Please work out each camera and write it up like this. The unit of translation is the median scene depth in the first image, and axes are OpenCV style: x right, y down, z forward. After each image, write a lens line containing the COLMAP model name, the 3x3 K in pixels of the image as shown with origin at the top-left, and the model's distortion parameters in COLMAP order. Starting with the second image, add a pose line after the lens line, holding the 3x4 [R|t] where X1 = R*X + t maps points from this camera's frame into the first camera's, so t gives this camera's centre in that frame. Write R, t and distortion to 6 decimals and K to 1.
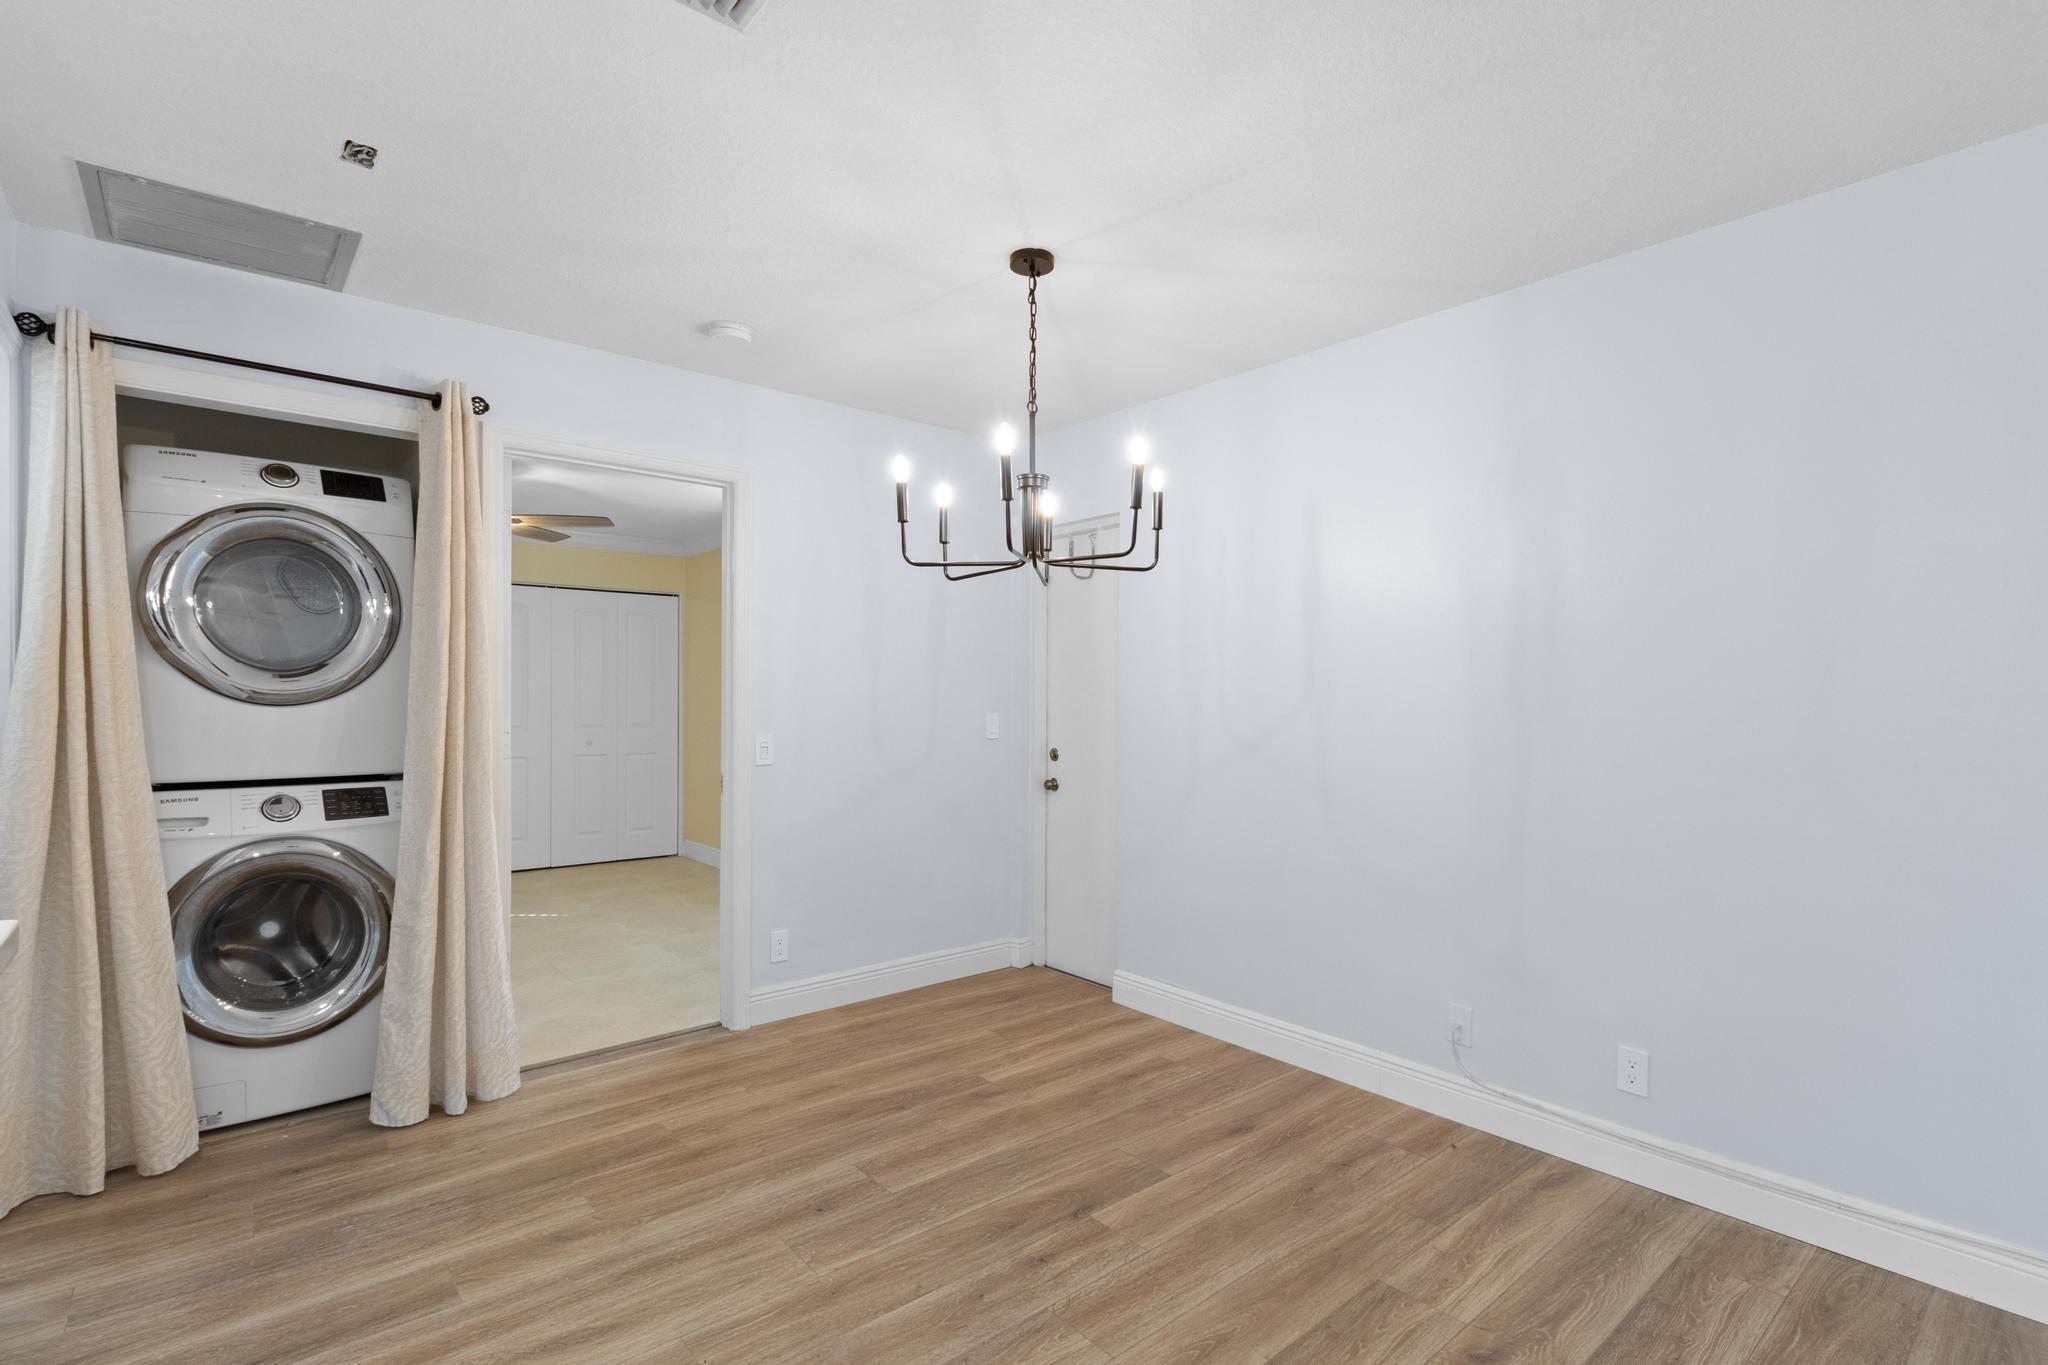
lens RADIAL K [[968.5, 0, 1024.9], [0, 968.5, 695.7], [0, 0, 1]] dist [0.001529, 0.000198]
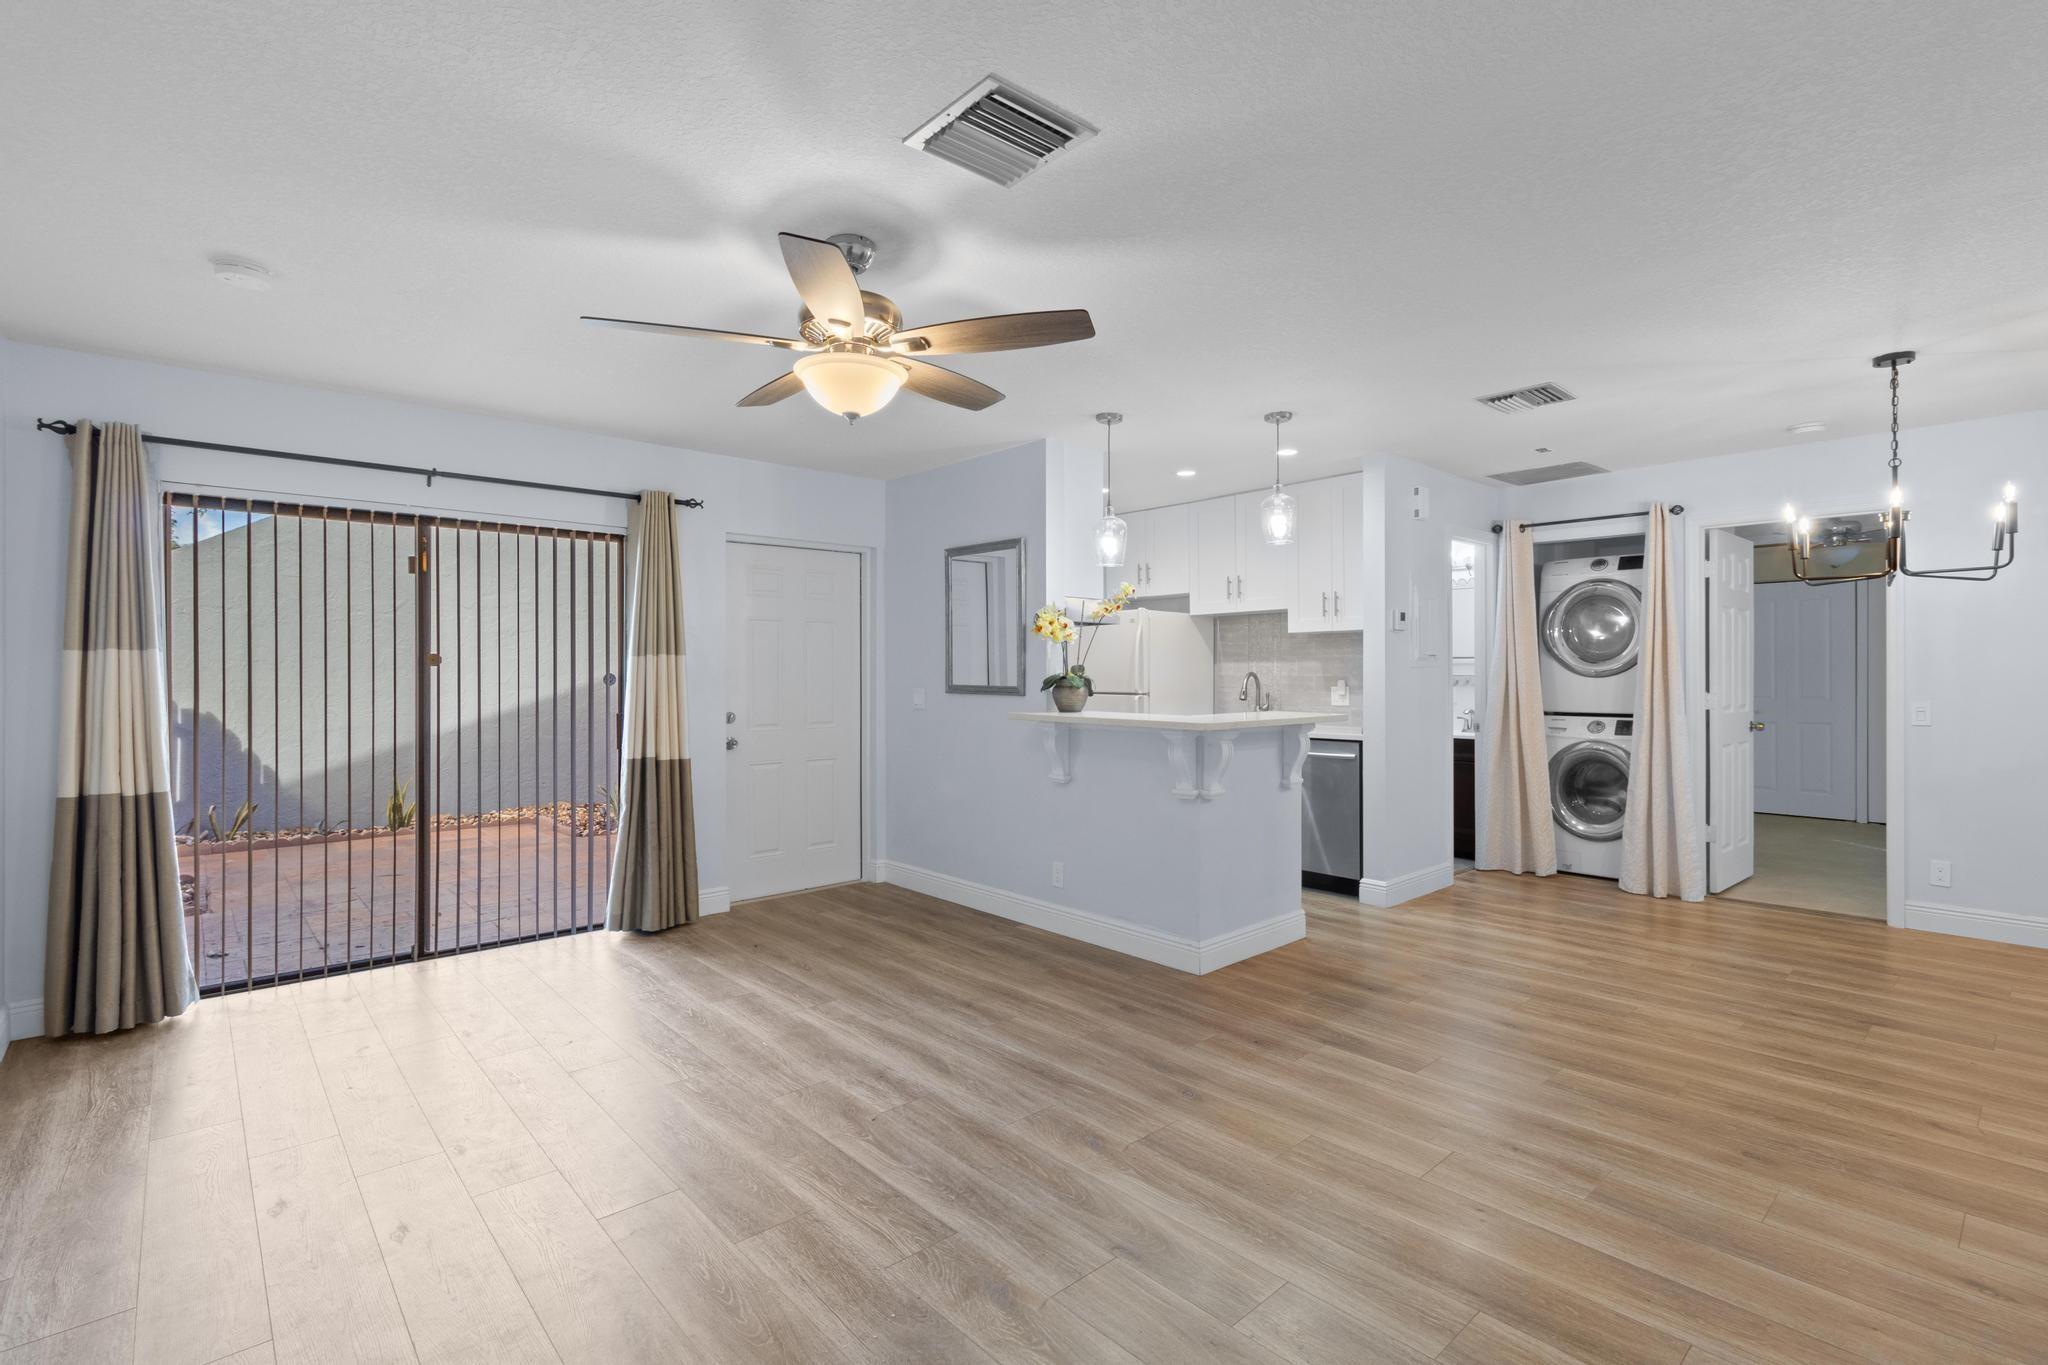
lens RADIAL K [[937.6, 0, 1047.0], [0, 937.6, 675.2], [0, 0, 1]] dist [-0.000881, -0.000130]
pose [[0.042216, -0.001530, -0.999107, 1.226097], [0.003697, 0.999992, -0.001376, 0.004429], [0.999102, -0.003635, 0.042221, -0.259667]]
